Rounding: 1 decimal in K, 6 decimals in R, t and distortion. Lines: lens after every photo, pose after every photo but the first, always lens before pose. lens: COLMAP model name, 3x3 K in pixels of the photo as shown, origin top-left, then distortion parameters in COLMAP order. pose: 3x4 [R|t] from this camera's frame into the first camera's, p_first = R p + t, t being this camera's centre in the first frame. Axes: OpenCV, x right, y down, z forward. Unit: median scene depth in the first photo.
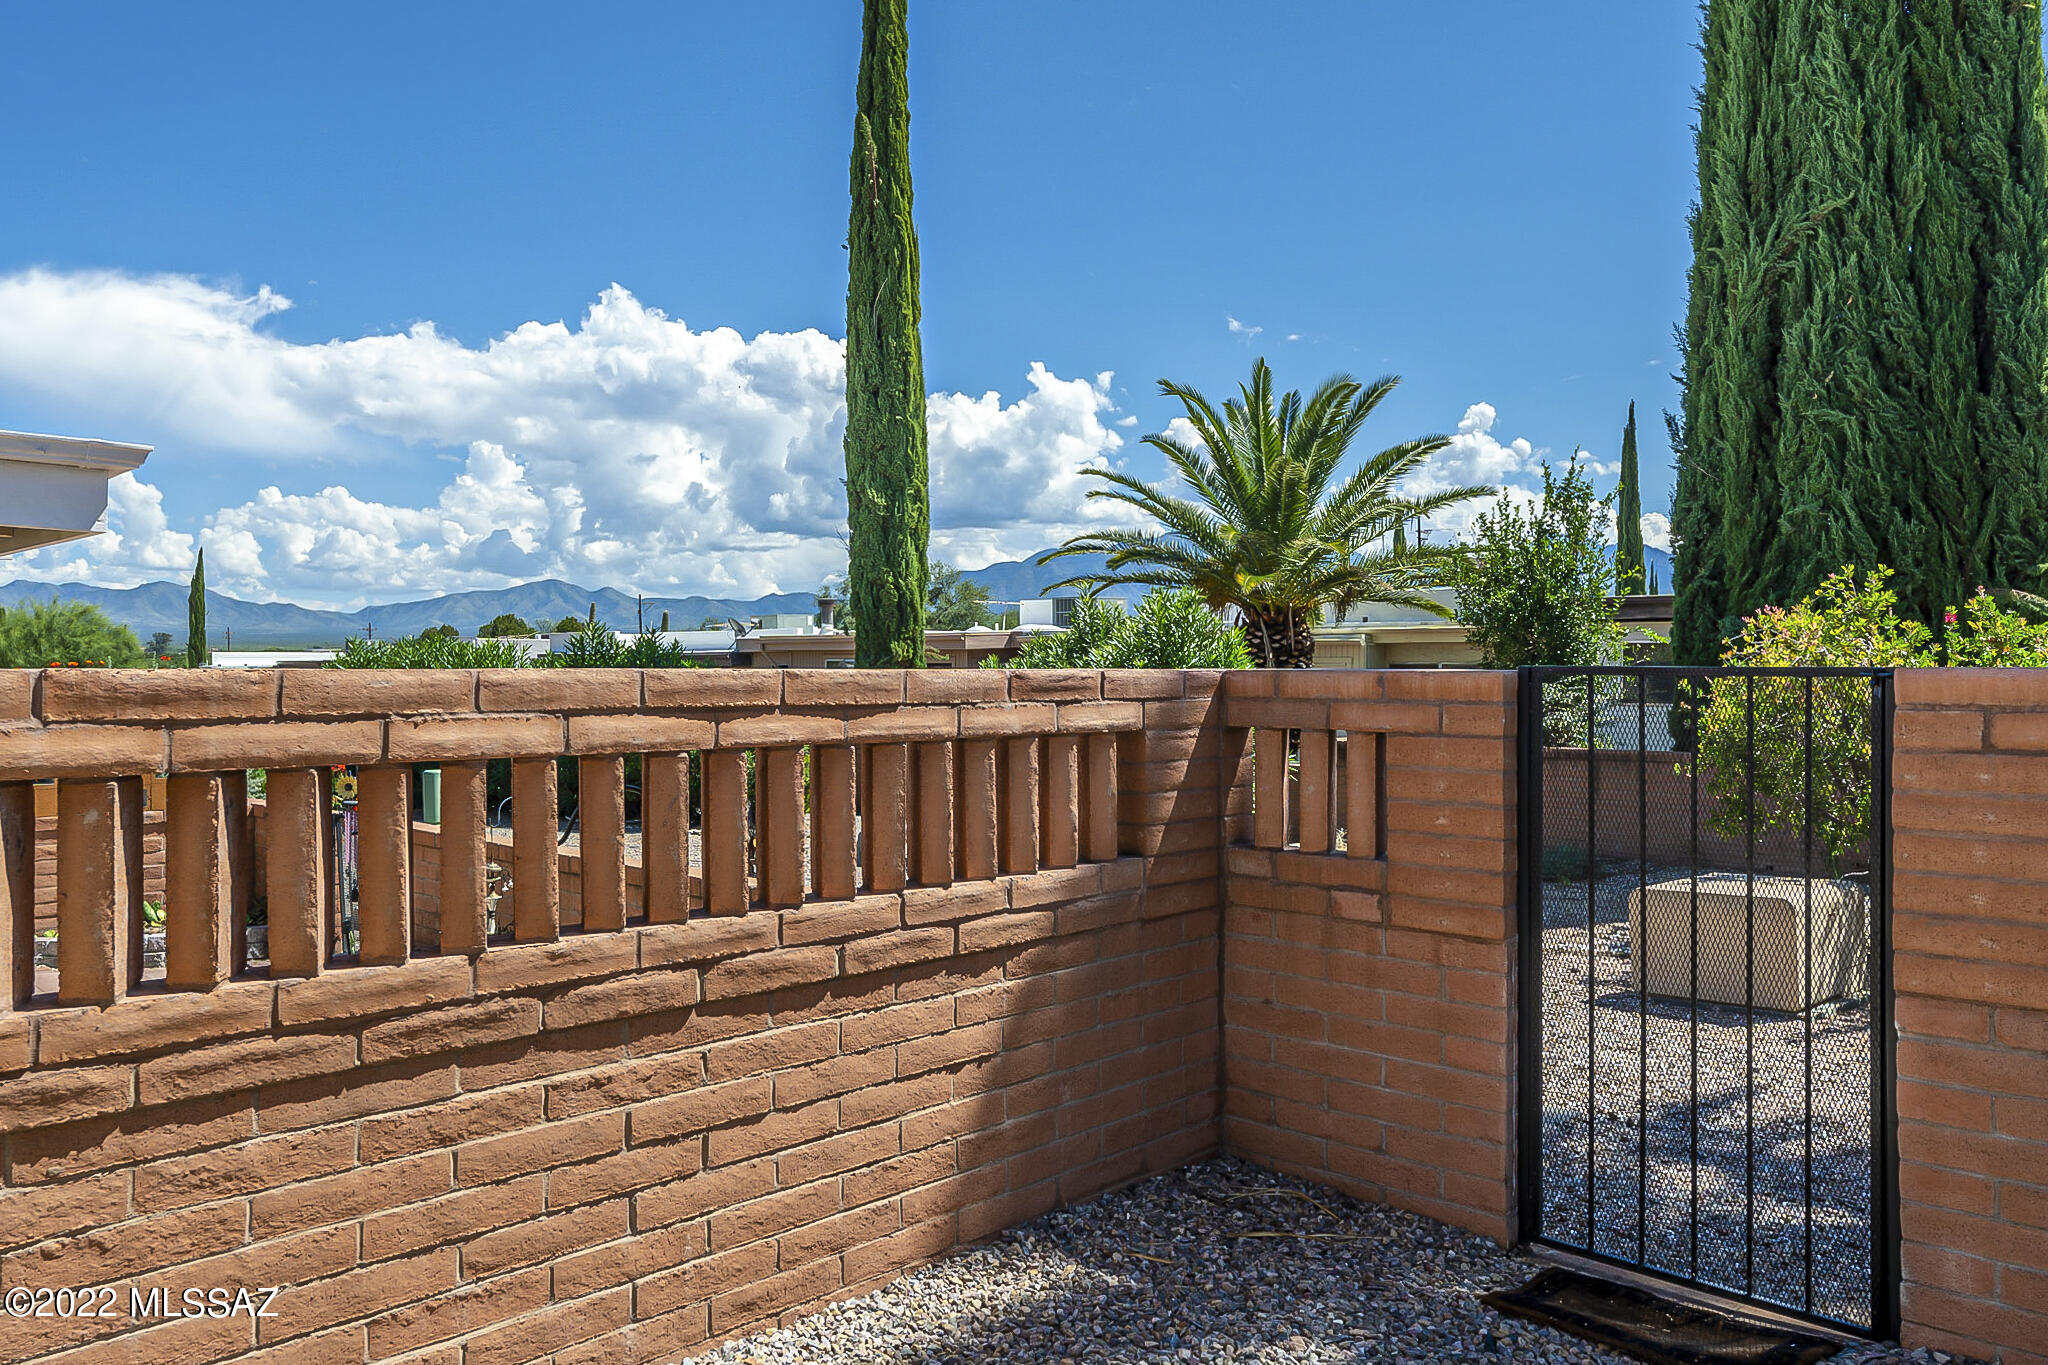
lens RADIAL K [[1526.7, 0, 1023.6], [0, 1526.7, 662.6], [0, 0, 1]] dist [-0.002433, 0.006023]
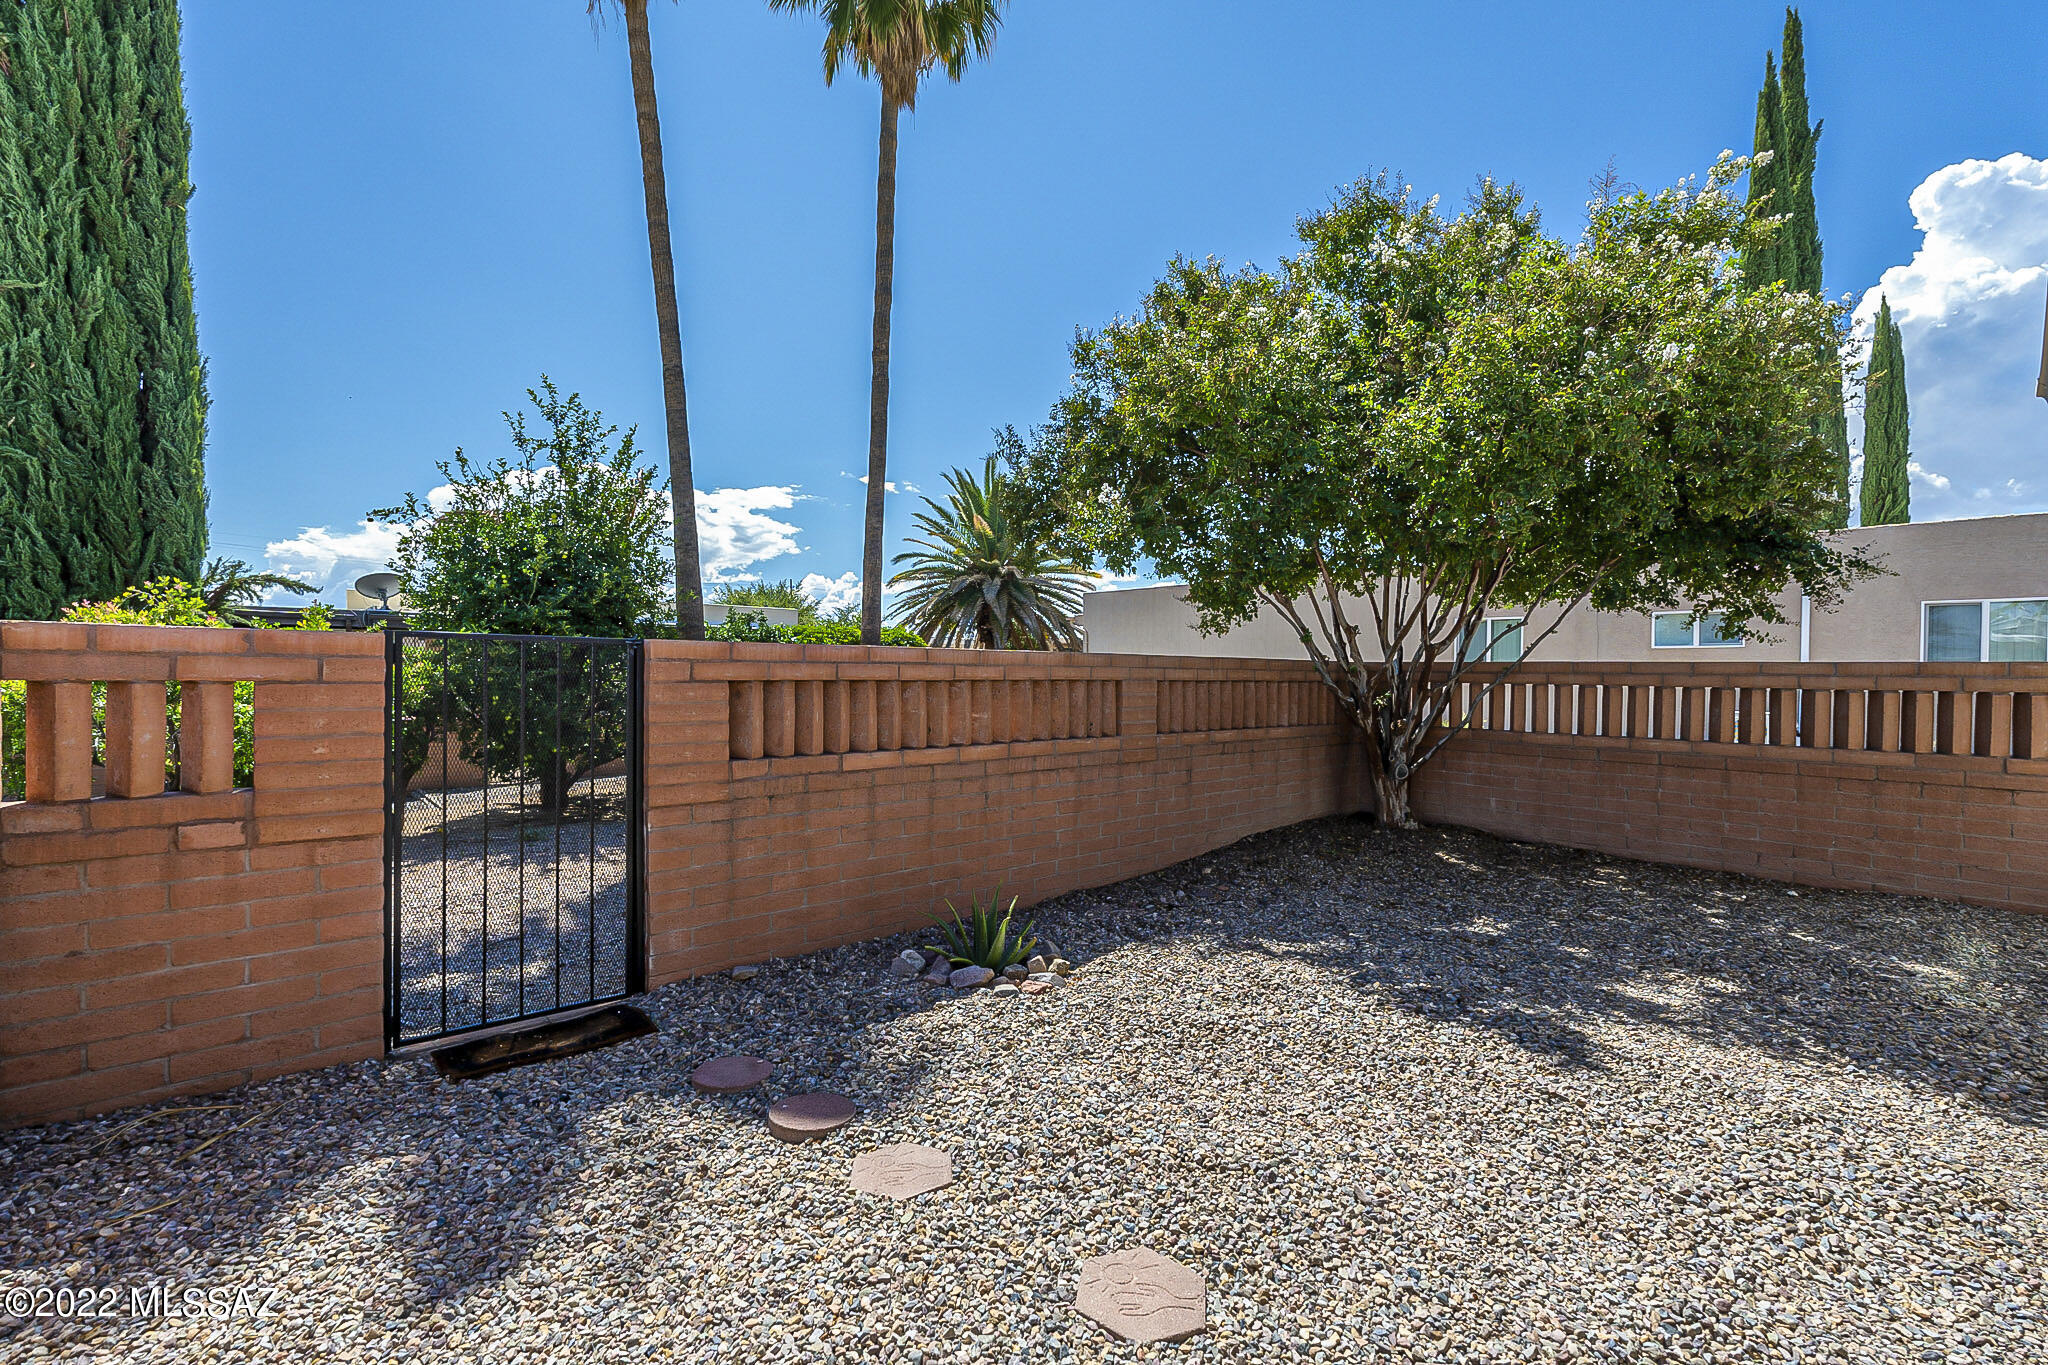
lens RADIAL K [[893.9, 0, 1031.5], [0, 893.9, 679.4], [0, 0, 1]] dist [-0.003517, -0.000109]
pose [[0.061552, -0.002546, 0.998101, -0.399019], [-0.009886, 0.999946, 0.003160, 0.034836], [-0.998055, -0.010062, 0.061523, 0.348732]]
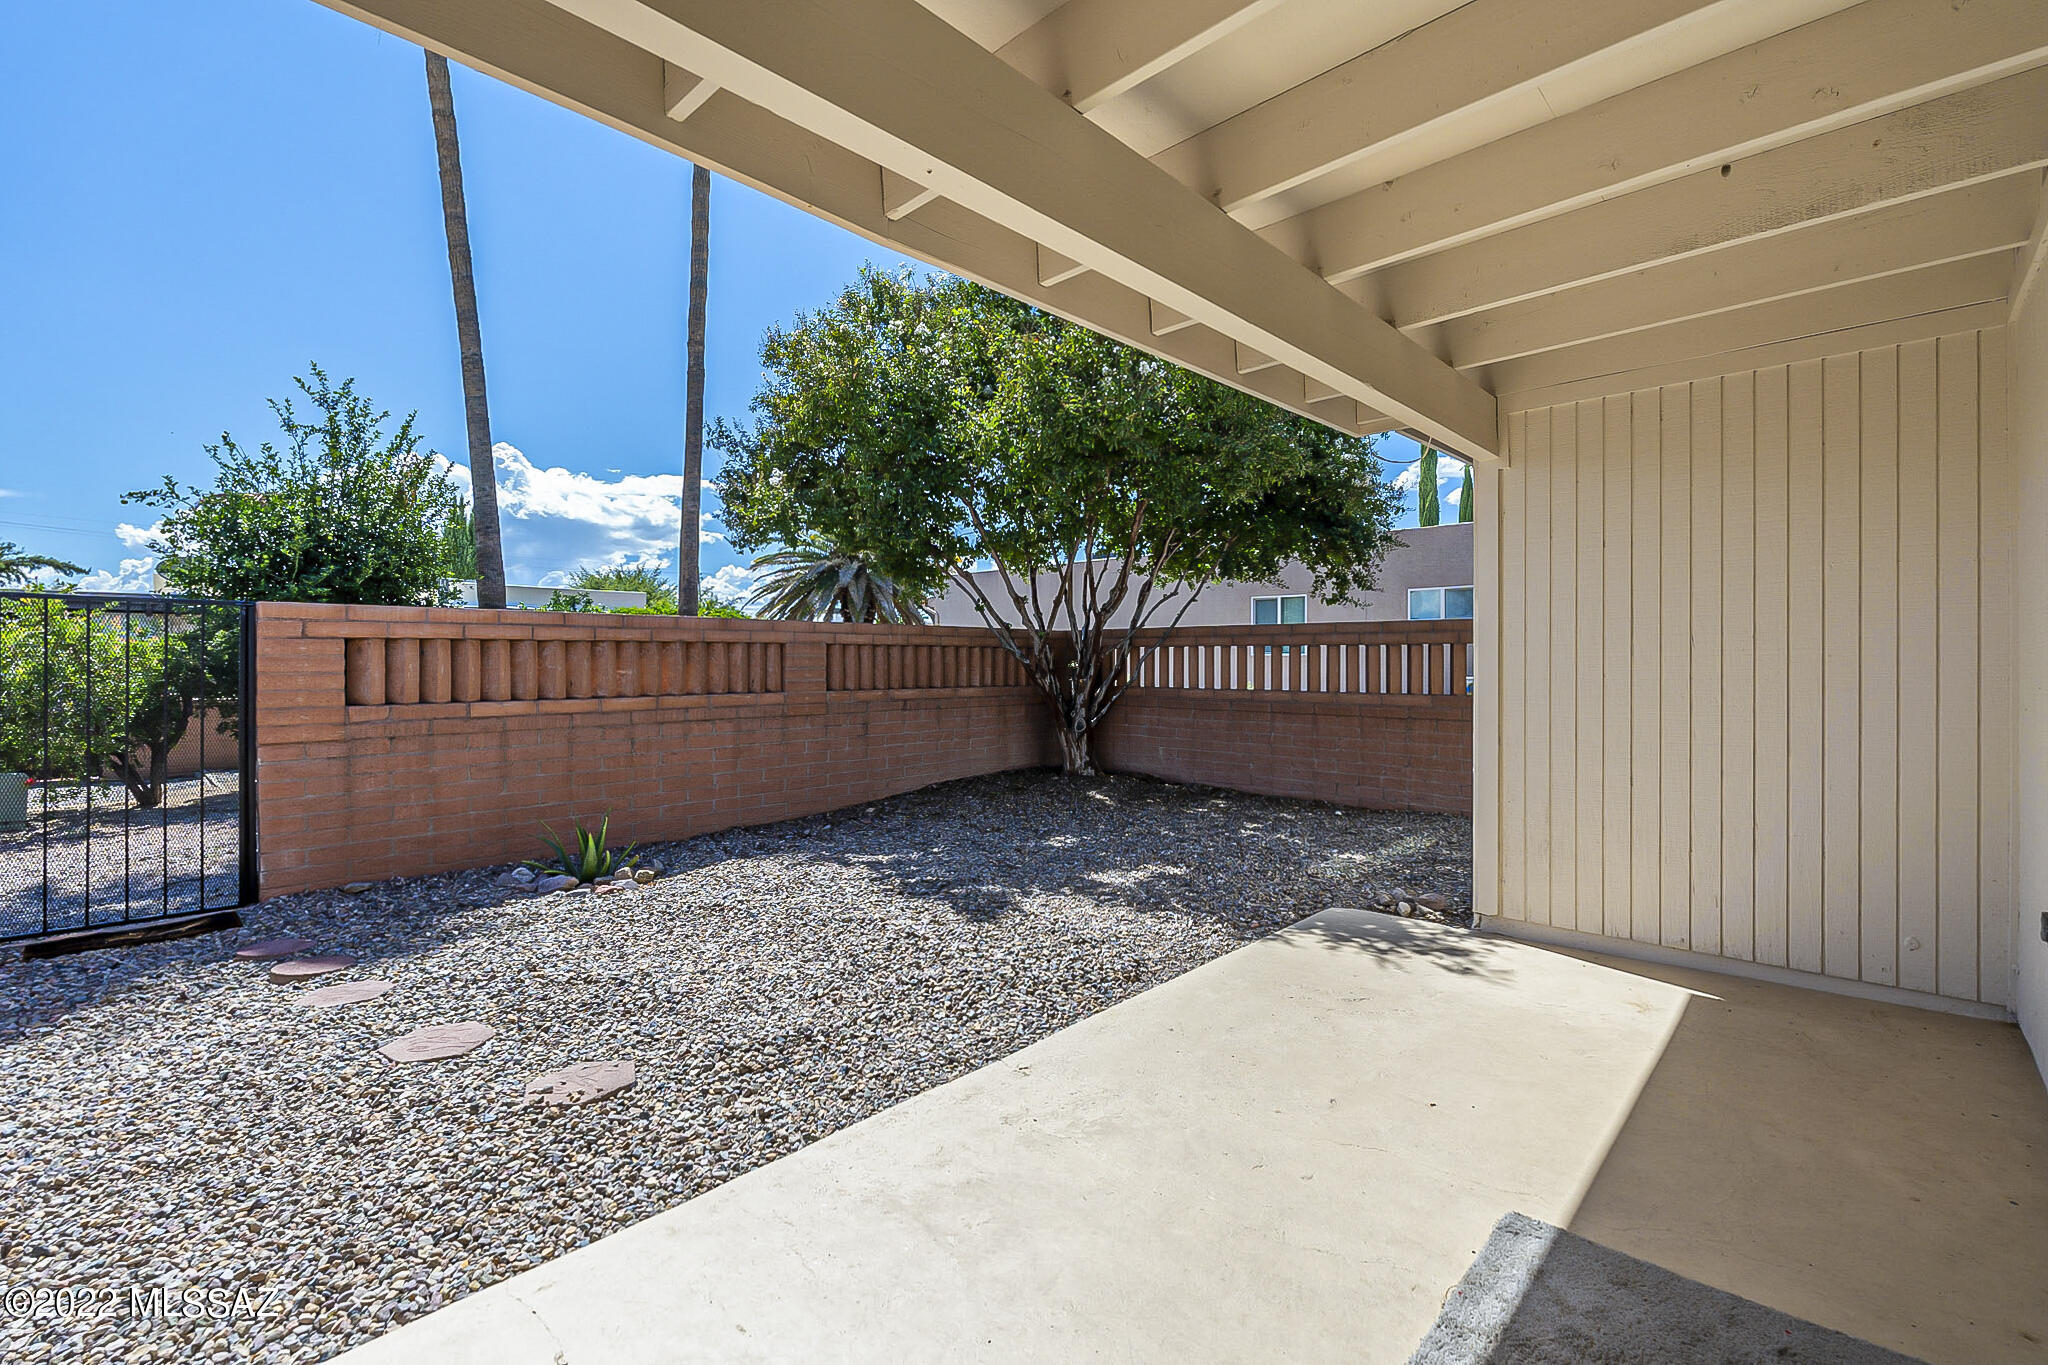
lens RADIAL K [[893.9, 0, 1025.5], [0, 893.9, 661.3], [0, 0, 1]] dist [-0.003517, -0.000109]
pose [[-0.020587, 0.002877, 0.999784, -0.589284], [0.001325, 0.999995, -0.002851, 0.074635], [-0.999787, 0.001266, -0.020591, -0.079471]]
